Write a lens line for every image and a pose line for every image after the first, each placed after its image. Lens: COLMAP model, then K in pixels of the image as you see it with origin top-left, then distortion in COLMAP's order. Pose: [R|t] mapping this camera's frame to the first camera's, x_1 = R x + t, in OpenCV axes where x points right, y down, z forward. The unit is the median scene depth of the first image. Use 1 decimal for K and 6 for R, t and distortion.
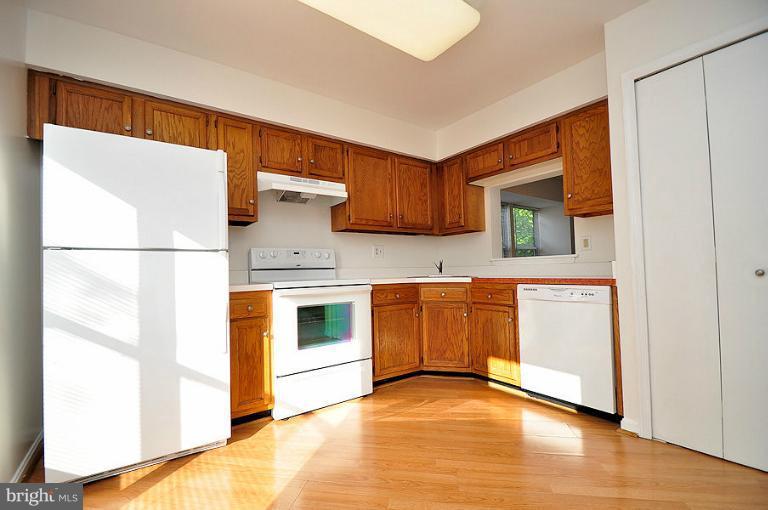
lens RADIAL K [[333.7, 0, 378.5], [0, 333.7, 256.1], [0, 0, 1]] dist [-0.004924, -0.004383]
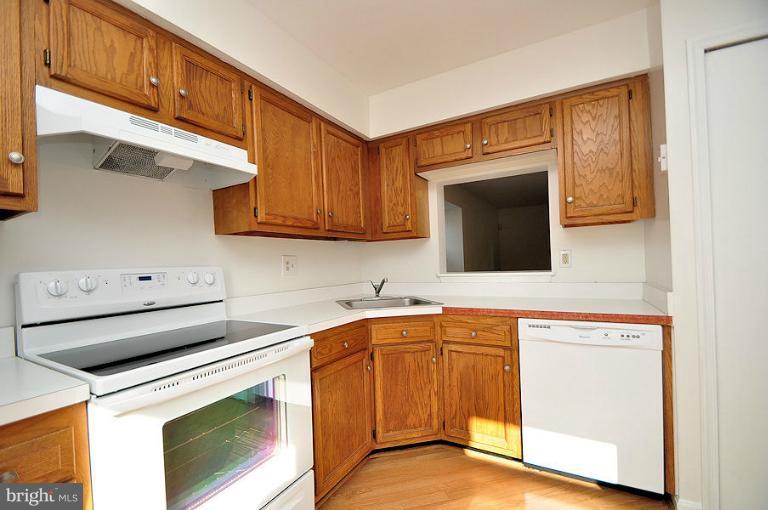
lens RADIAL K [[333.7, 0, 379.0], [0, 333.7, 262.1], [0, 0, 1]] dist [-0.004924, -0.004383]
pose [[0.913393, -0.005856, 0.407036, -0.138511], [-0.005906, 0.999601, 0.027634, -0.051217], [-0.407035, -0.027645, 0.912994, 0.438671]]
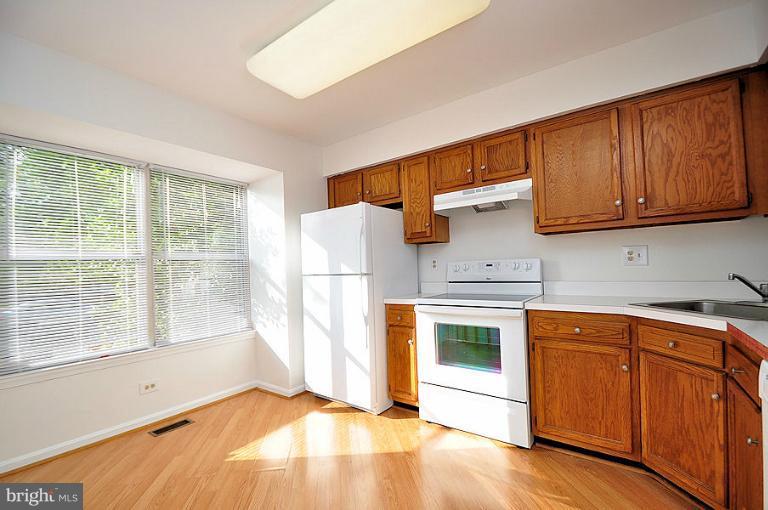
lens RADIAL K [[333.7, 0, 380.4], [0, 333.7, 256.7], [0, 0, 1]] dist [-0.004924, -0.004383]
pose [[0.307792, -0.017498, -0.951293, 0.598597], [0.068891, 0.997616, 0.003940, -0.062046], [0.948956, -0.066748, 0.308264, 0.438976]]
